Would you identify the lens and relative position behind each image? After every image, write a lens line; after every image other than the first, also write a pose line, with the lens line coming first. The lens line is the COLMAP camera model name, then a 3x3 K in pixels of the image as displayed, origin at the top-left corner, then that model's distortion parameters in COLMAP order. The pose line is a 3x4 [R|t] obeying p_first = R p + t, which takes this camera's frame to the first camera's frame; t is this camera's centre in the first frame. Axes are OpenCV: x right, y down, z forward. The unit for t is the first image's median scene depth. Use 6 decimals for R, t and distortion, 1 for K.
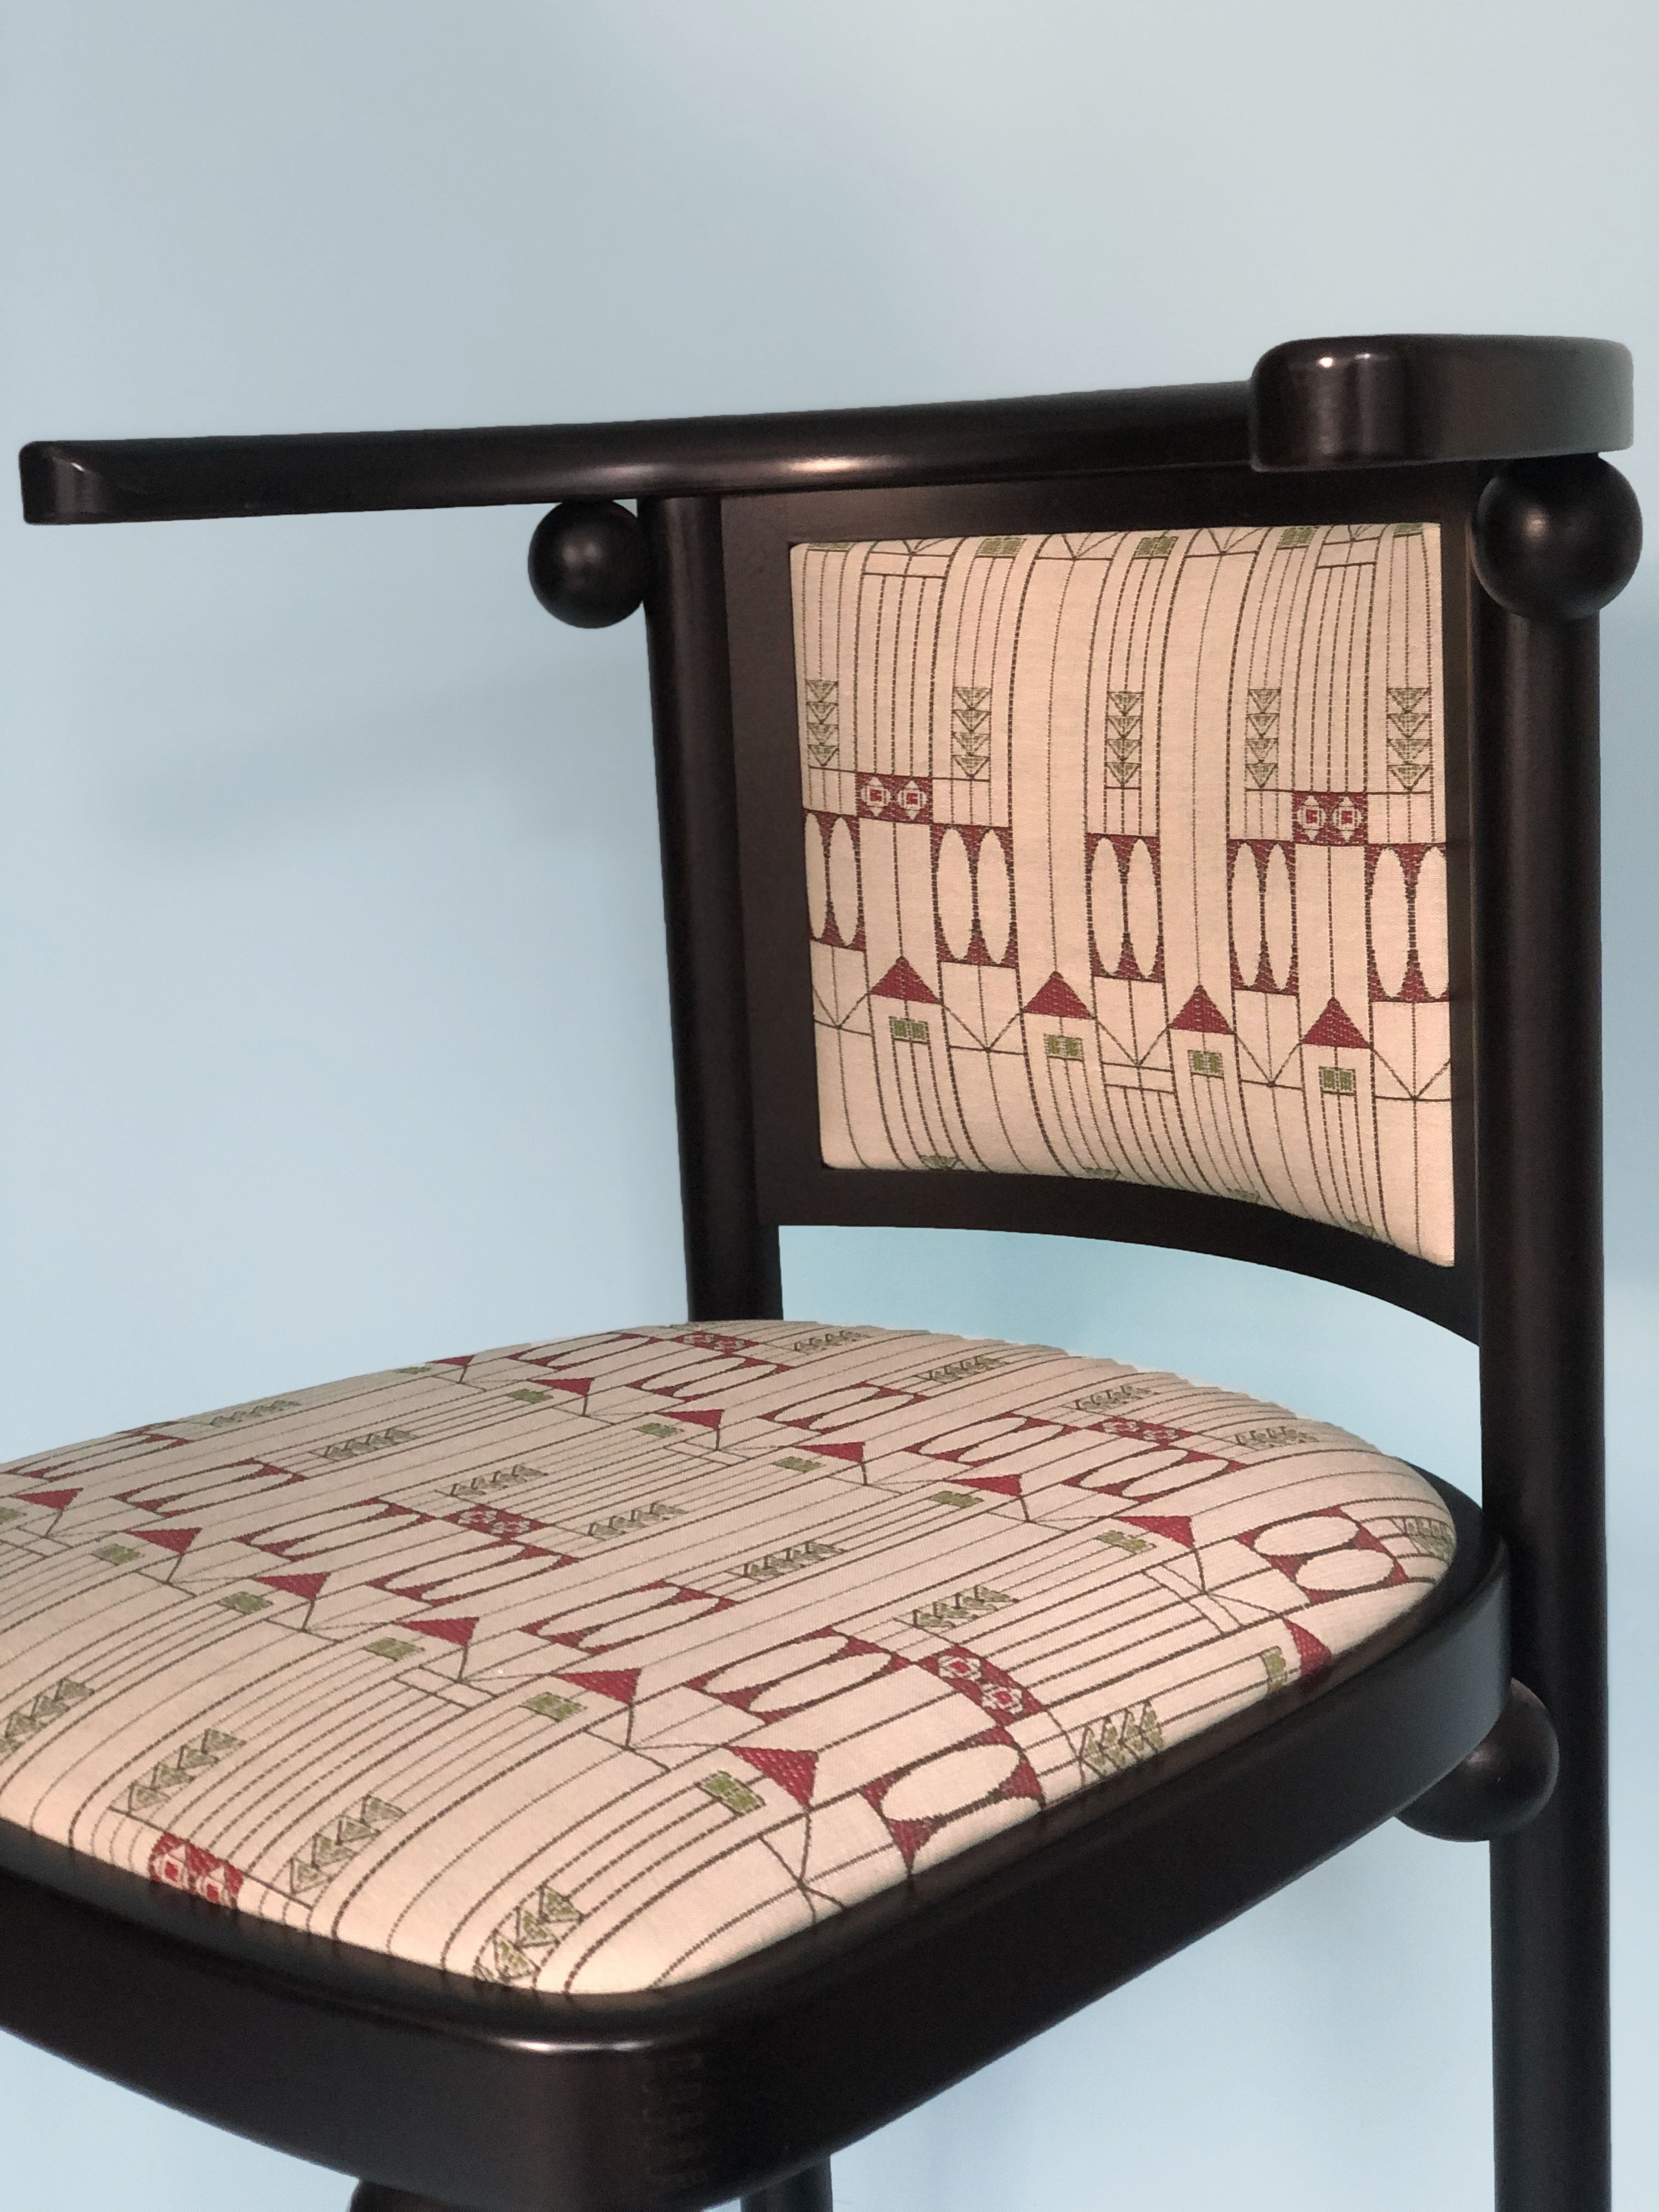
lens RADIAL K [[3283.2, 0, 773.6], [0, 3283.2, 1103.8], [0, 0, 1]] dist [-0.181519, 2.639657]
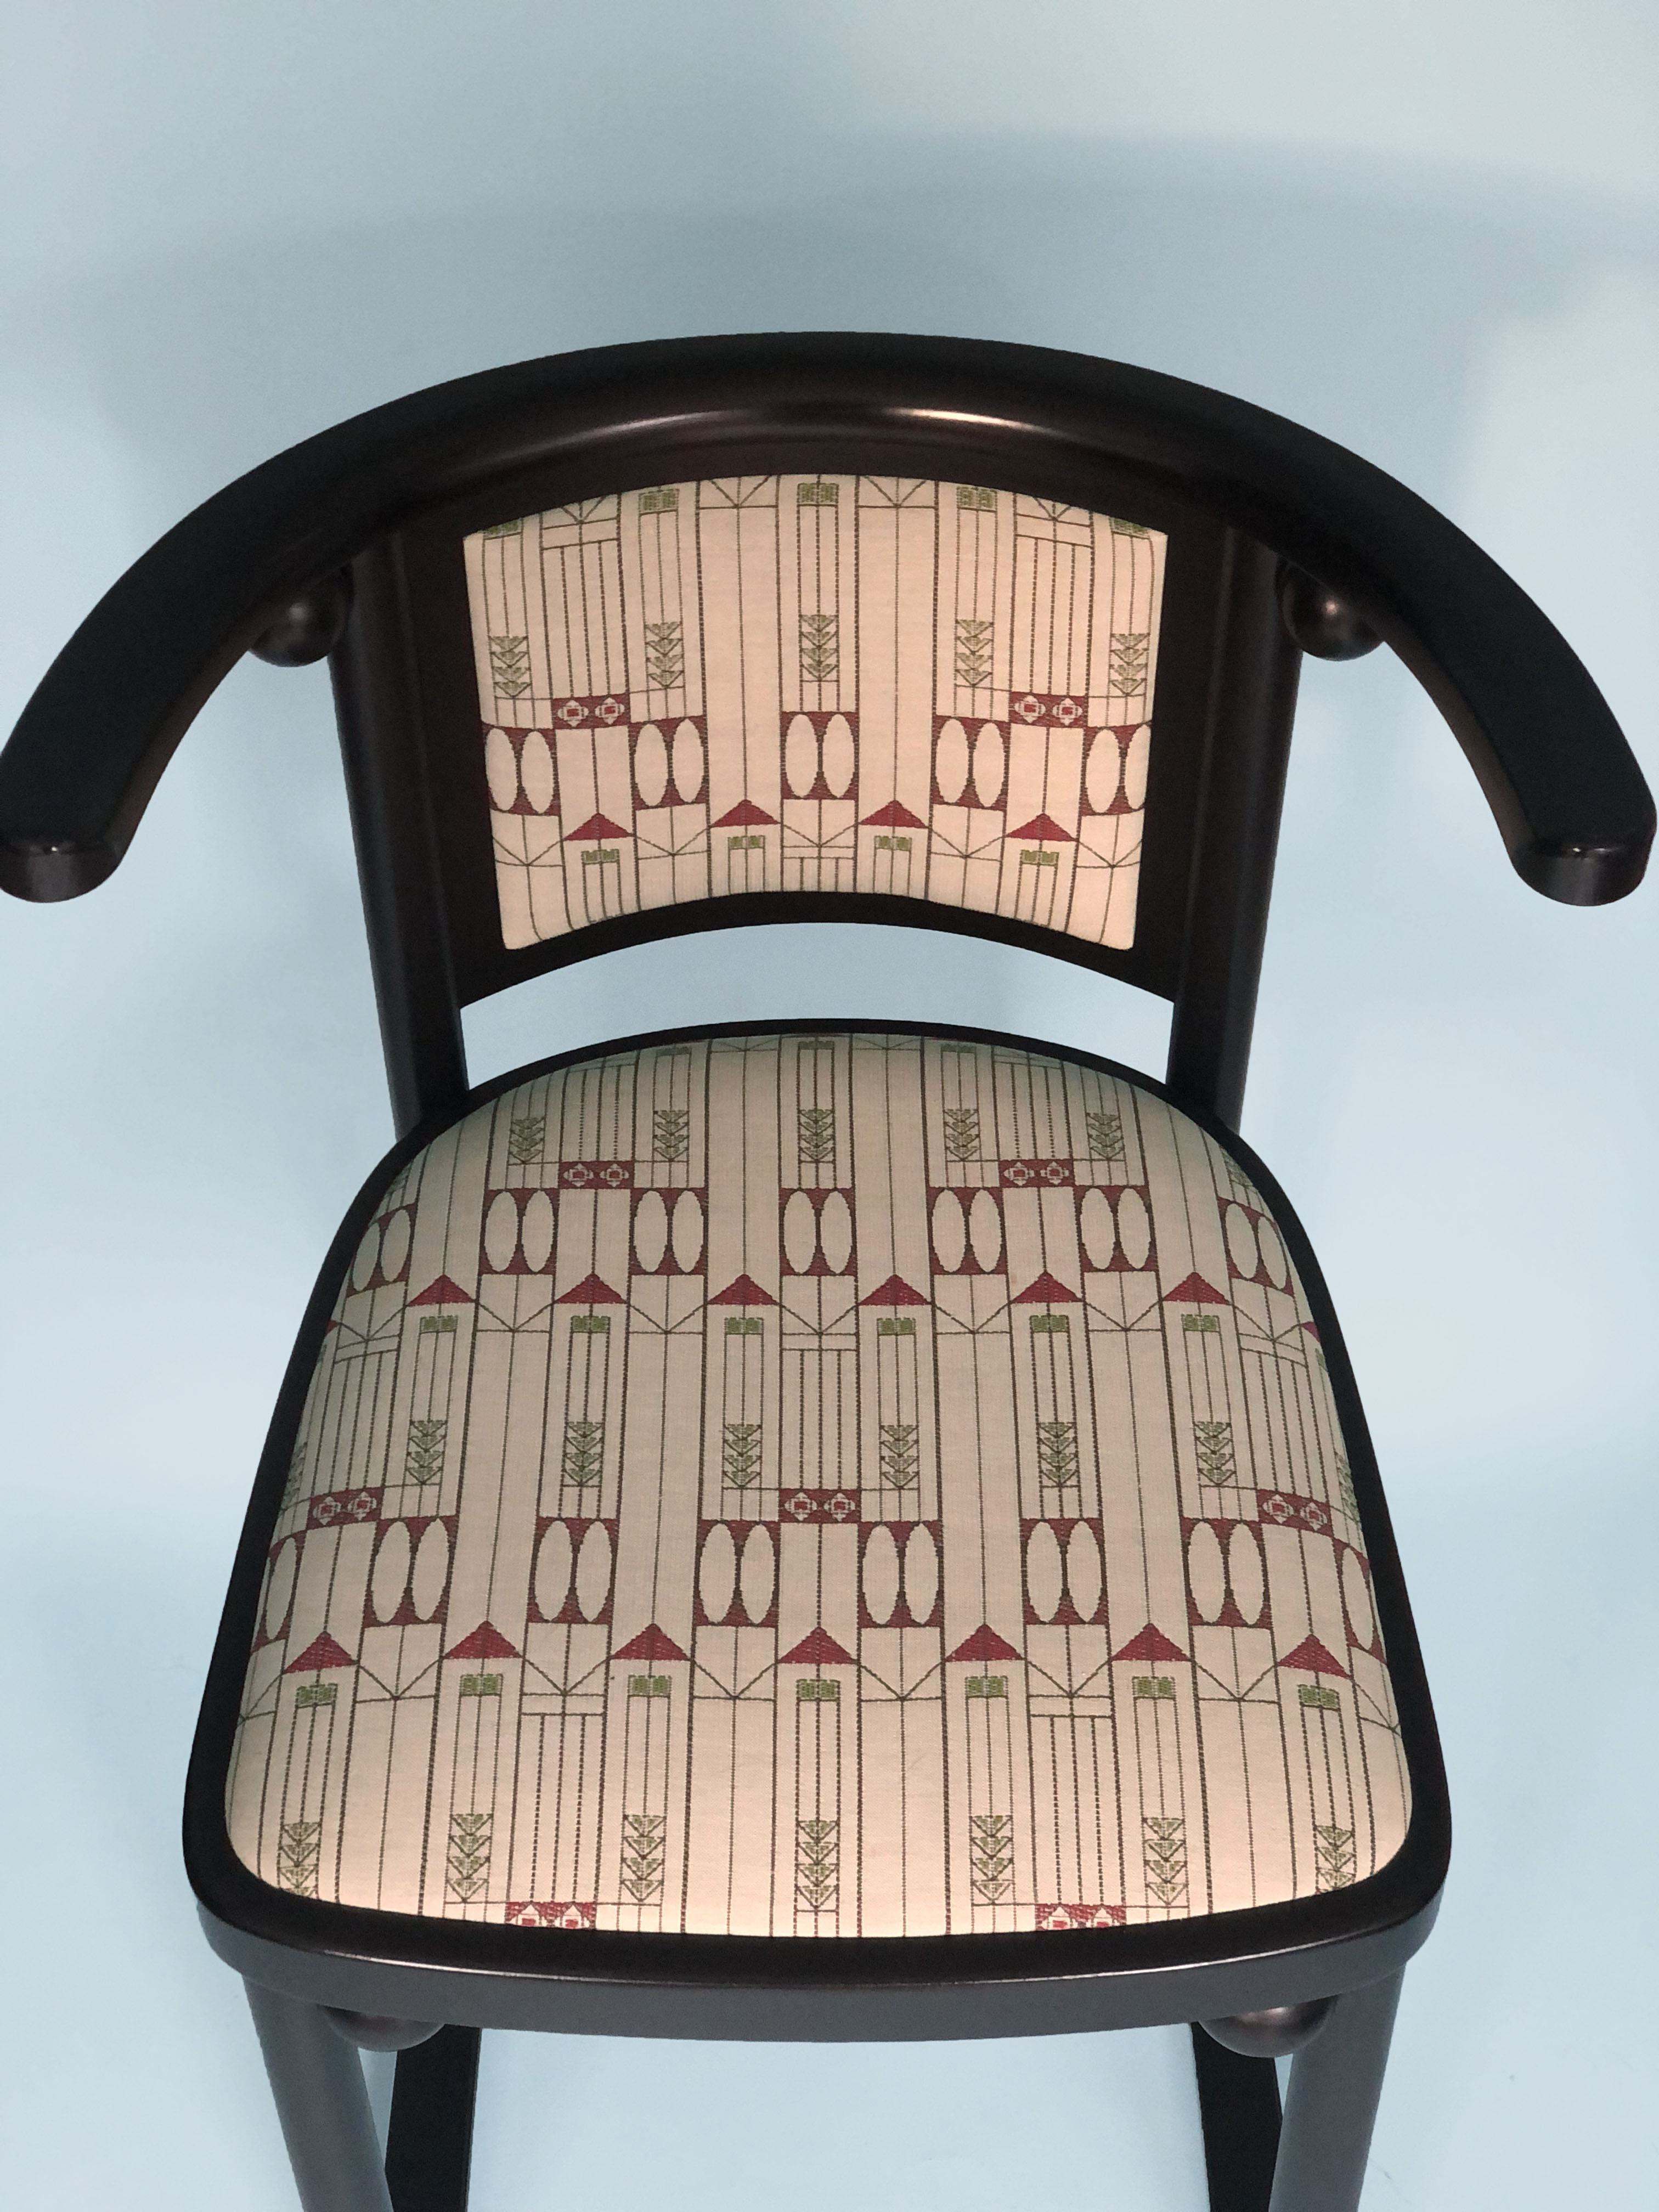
lens RADIAL K [[3283.2, 0, 773.6], [0, 3283.2, 1103.8], [0, 0, 1]] dist [-0.181519, 2.639657]
pose [[0.700871, -0.489528, 0.518790, -0.627819], [0.107993, 0.791762, 0.601207, -0.718874], [-0.705066, -0.365343, 0.607788, 0.205466]]
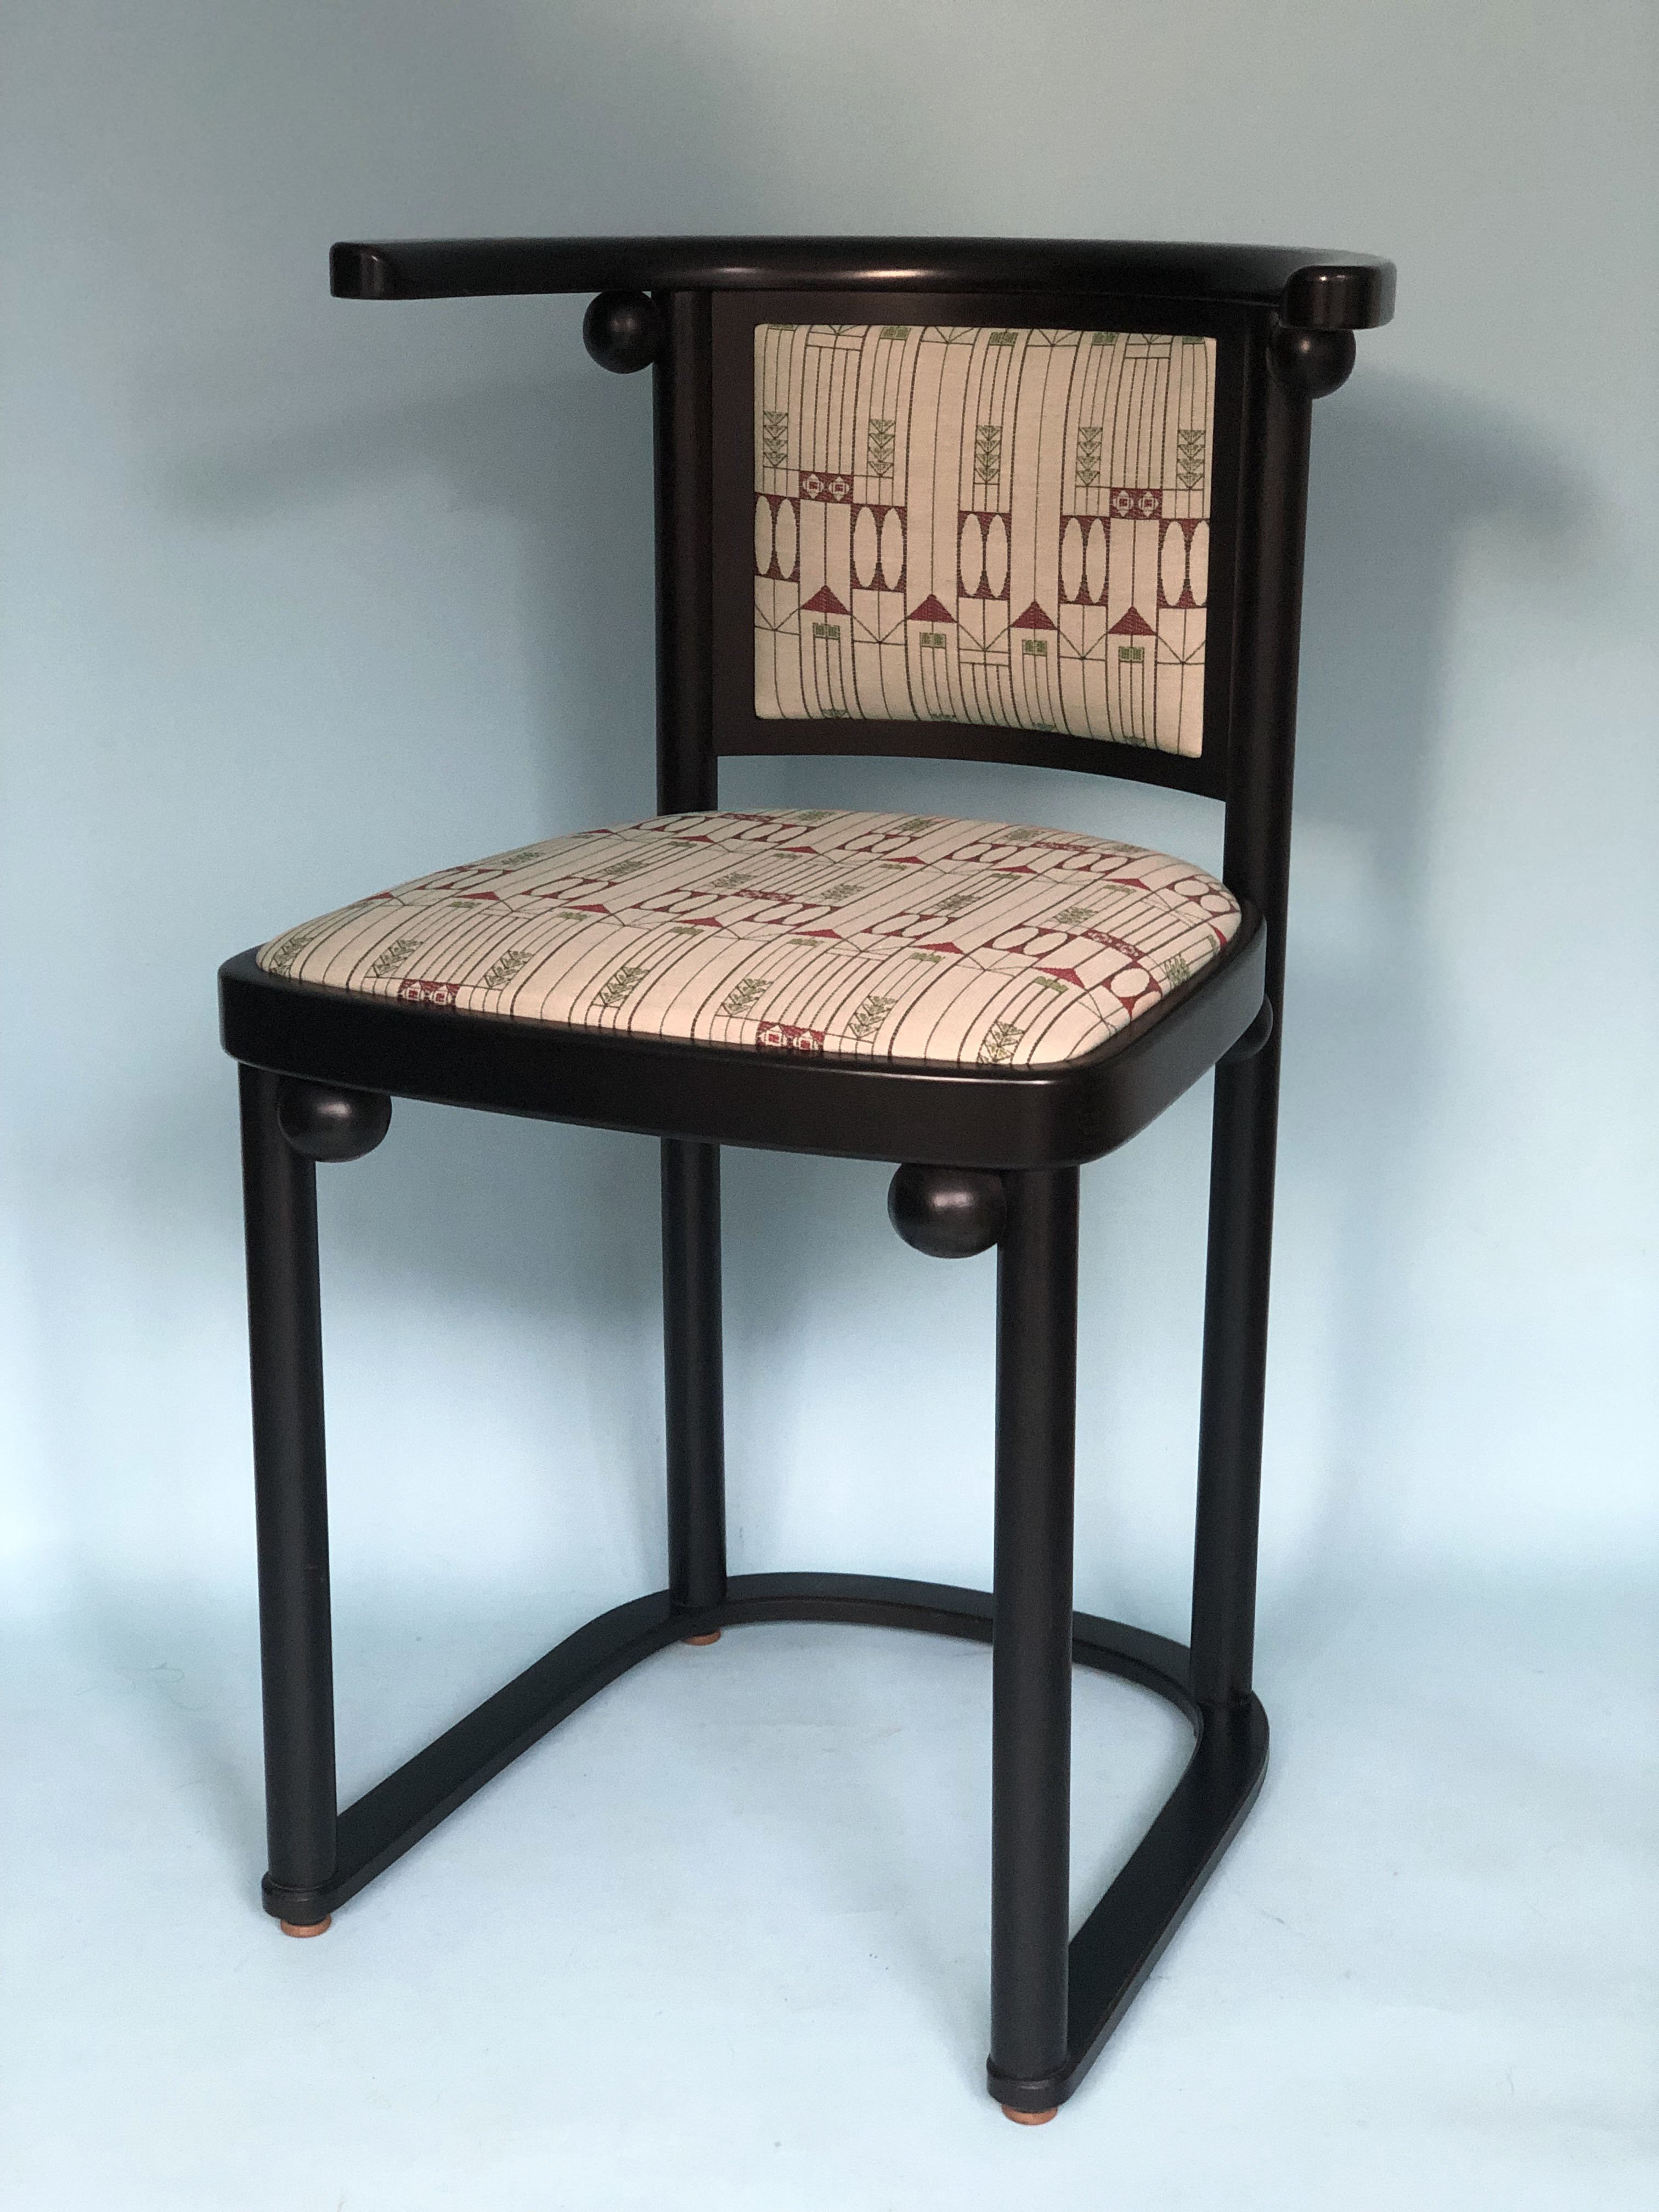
lens RADIAL K [[3283.2, 0, 773.6], [0, 3283.2, 1103.8], [0, 0, 1]] dist [-0.181519, 2.639657]
pose [[0.936487, -0.045745, 0.347707, -0.604456], [0.013541, 0.995434, 0.094492, 0.061846], [-0.350442, -0.083782, 0.932830, -0.572902]]
